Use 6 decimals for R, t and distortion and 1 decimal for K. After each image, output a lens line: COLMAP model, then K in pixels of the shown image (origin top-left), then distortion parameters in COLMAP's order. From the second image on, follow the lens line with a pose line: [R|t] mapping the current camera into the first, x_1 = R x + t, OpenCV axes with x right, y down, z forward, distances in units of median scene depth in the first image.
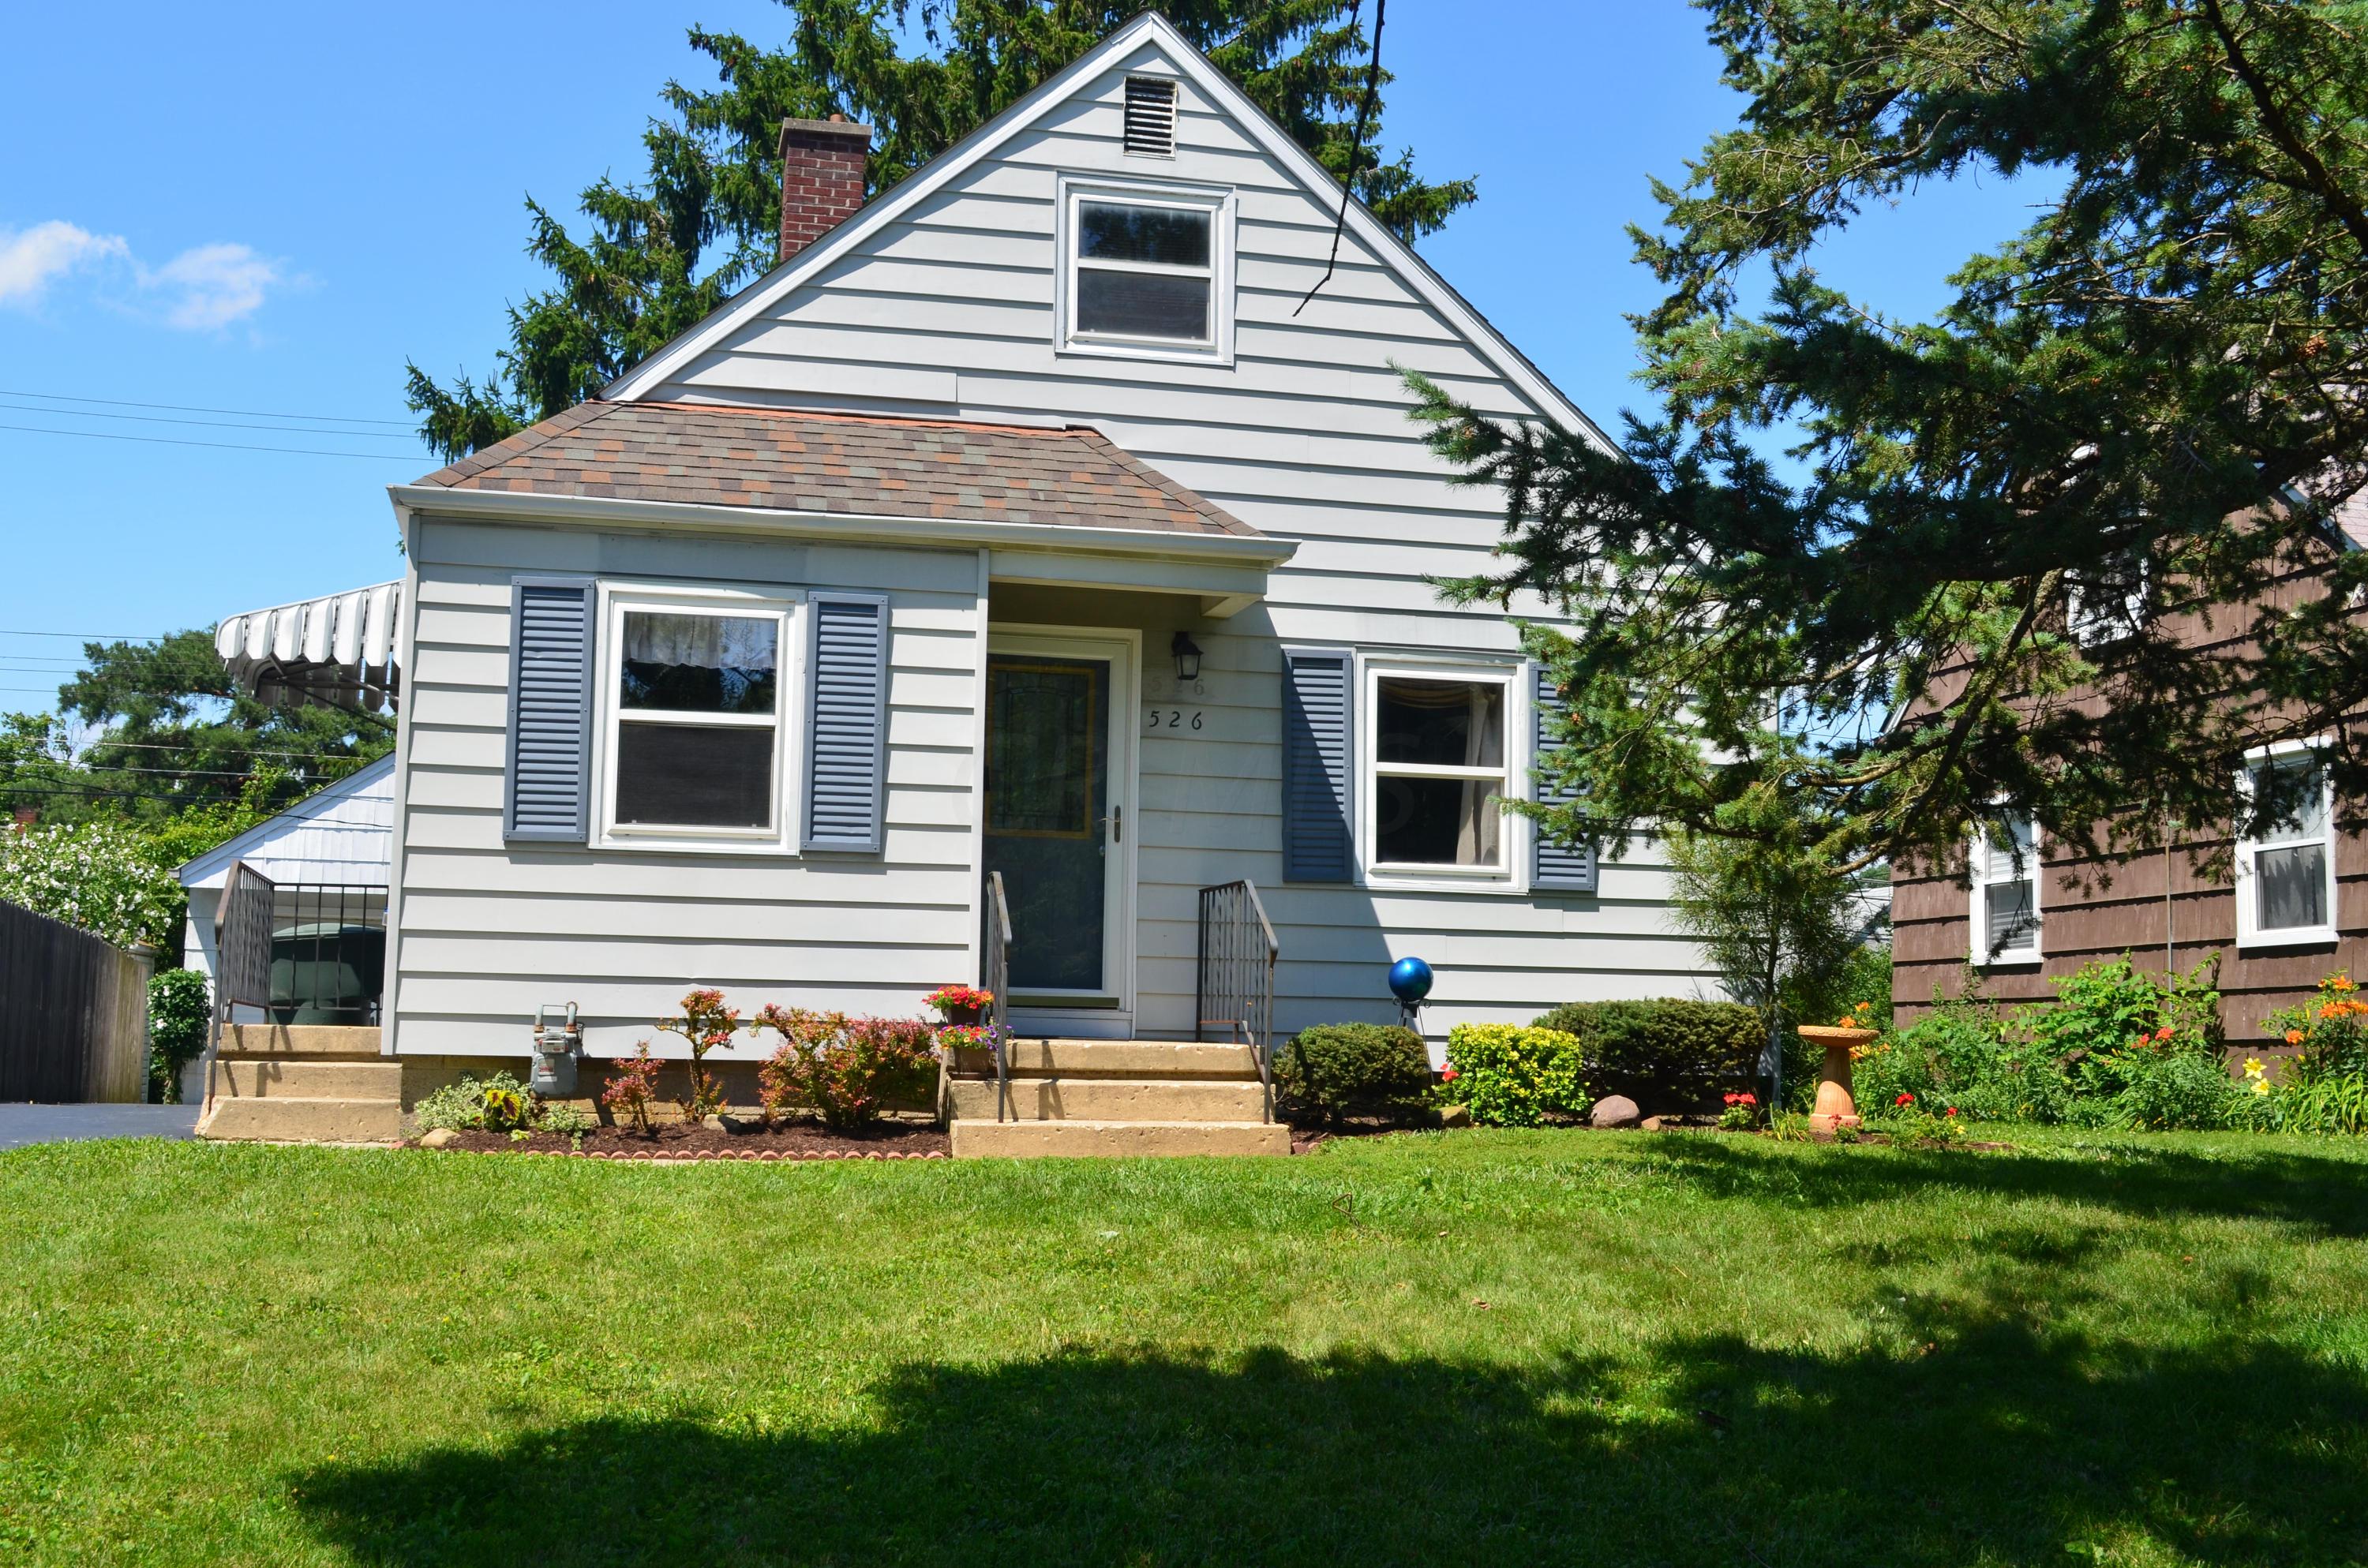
lens RADIAL K [[2557.3, 0, 1184.0], [0, 2557.3, 784.0], [0, 0, 1]] dist [-0.033263, -0.015285]
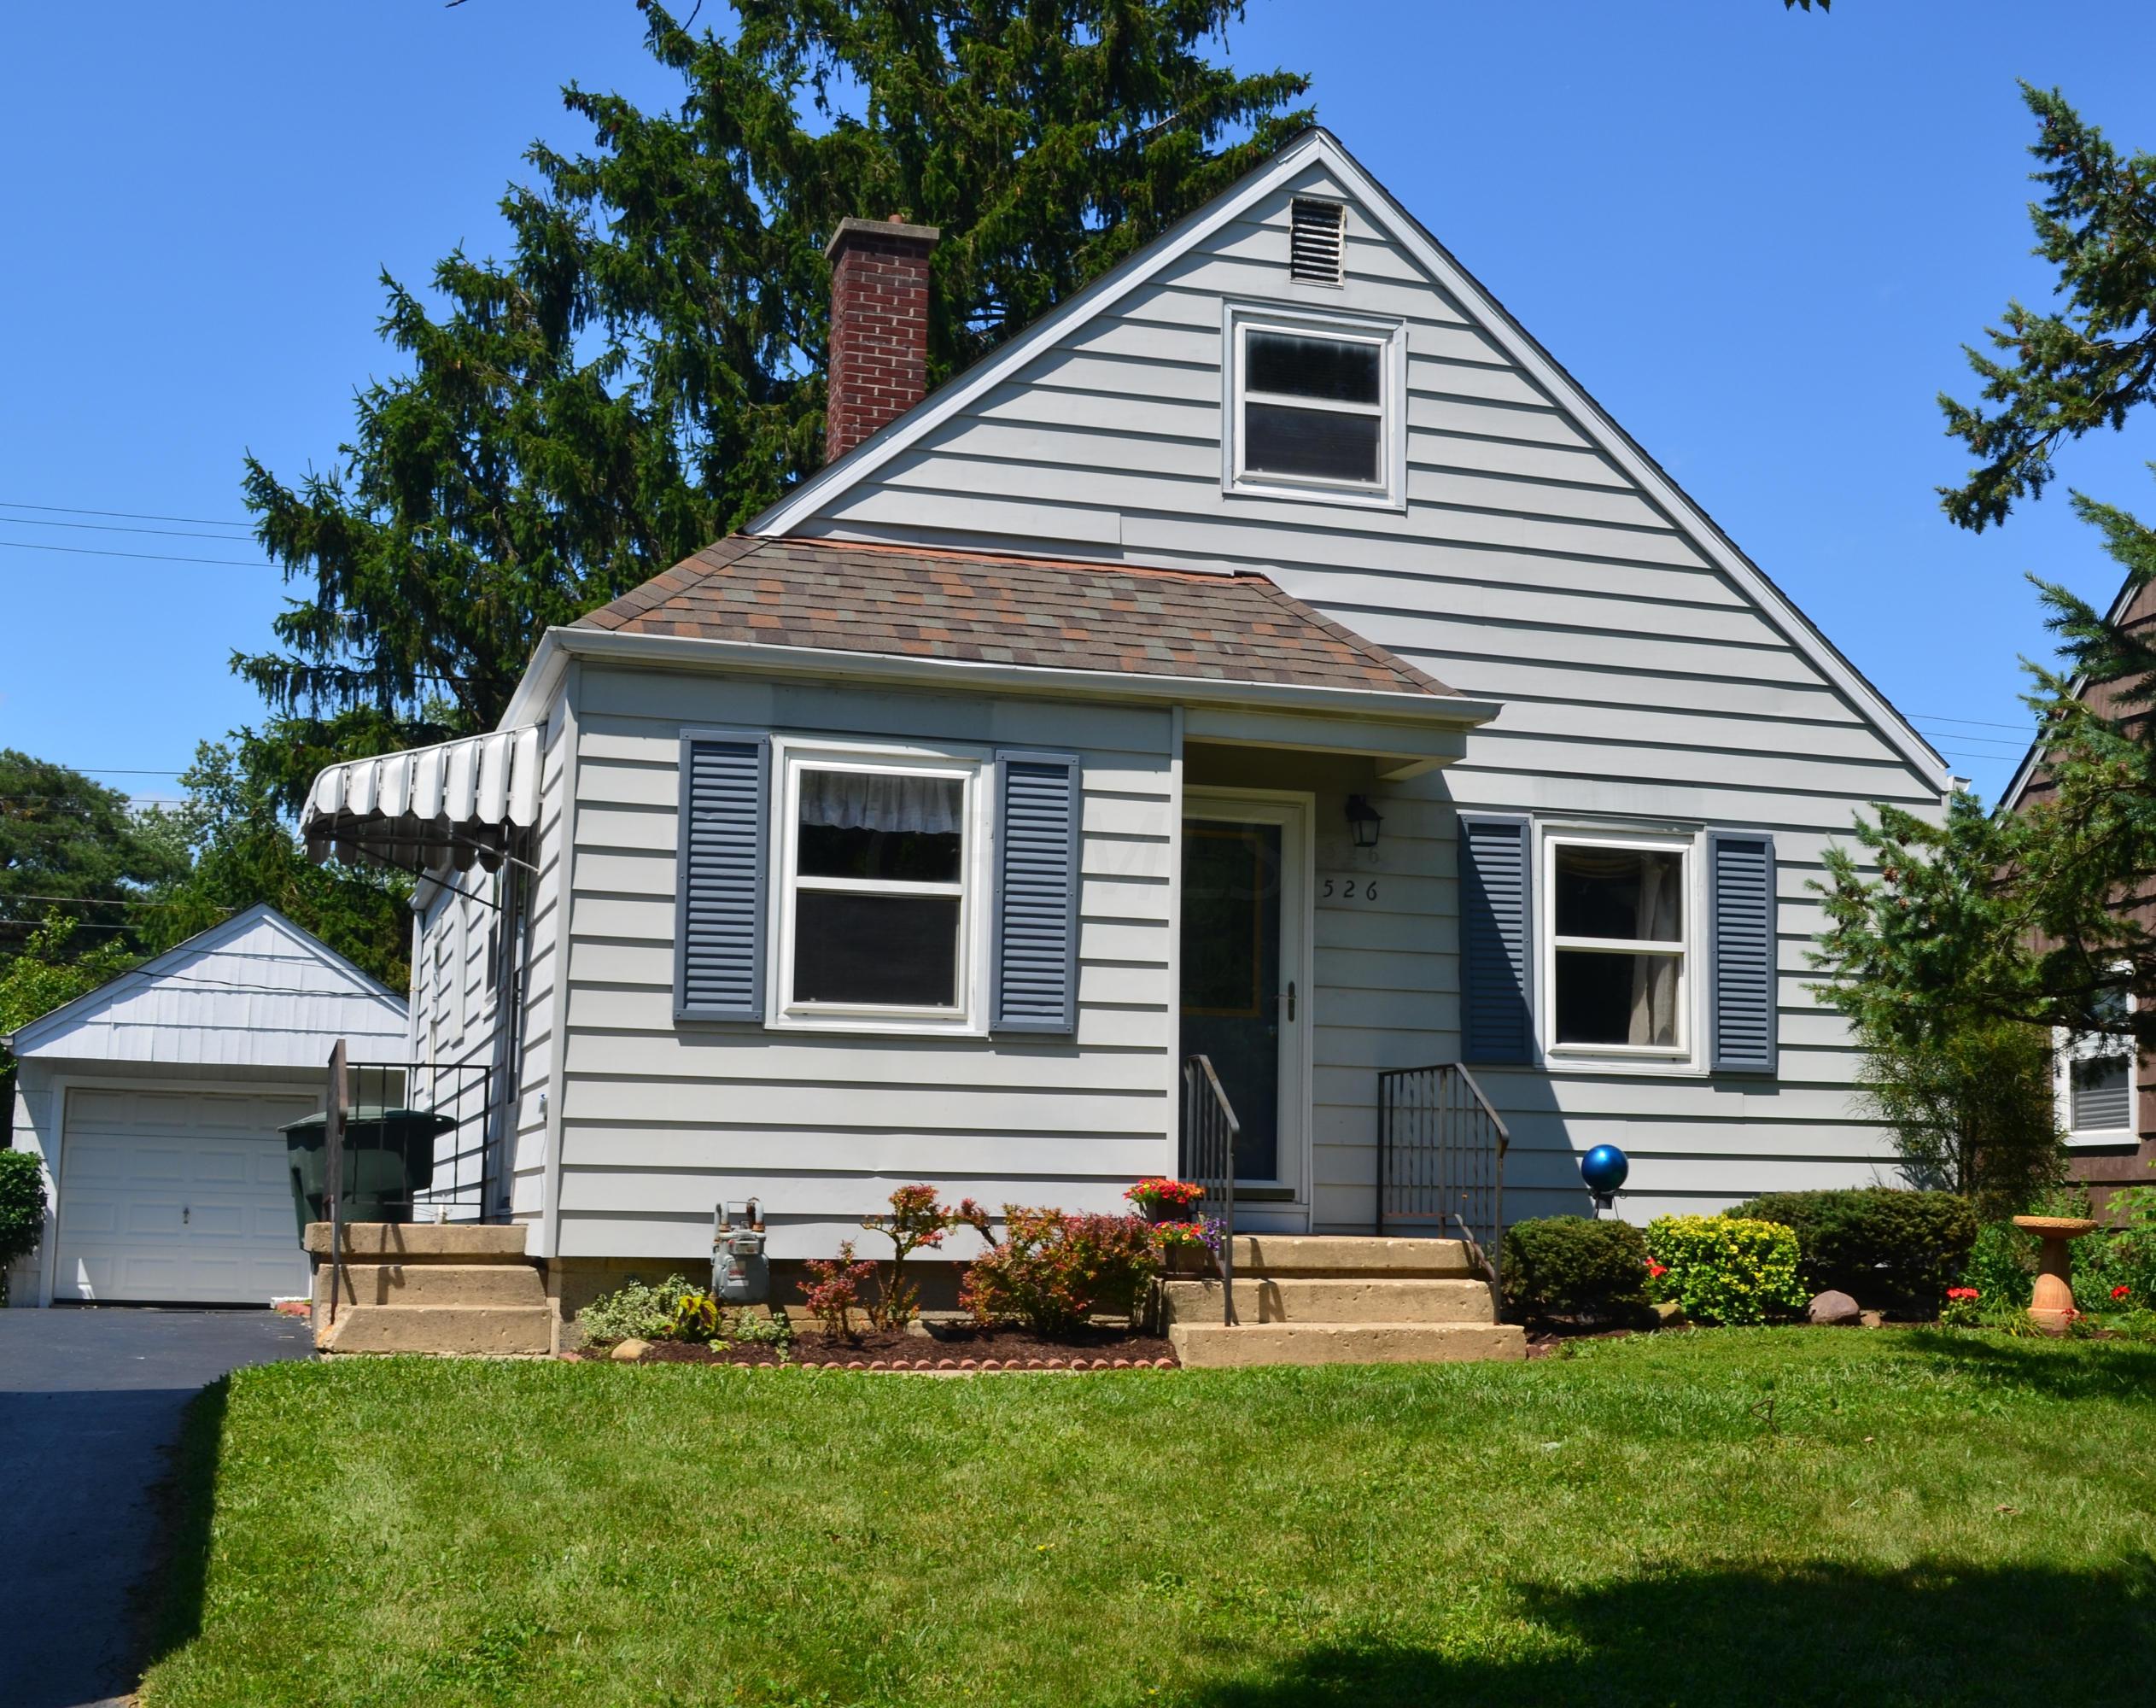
lens RADIAL K [[2948.1, 0, 1078.0], [0, 2948.1, 854.0], [0, 0, 1]] dist [-0.027829, -0.061587]
pose [[0.993821, 0.009296, 0.110605, -0.224380], [-0.006915, 0.999736, -0.021894, -0.014064], [-0.110779, 0.020994, 0.993623, -0.057178]]
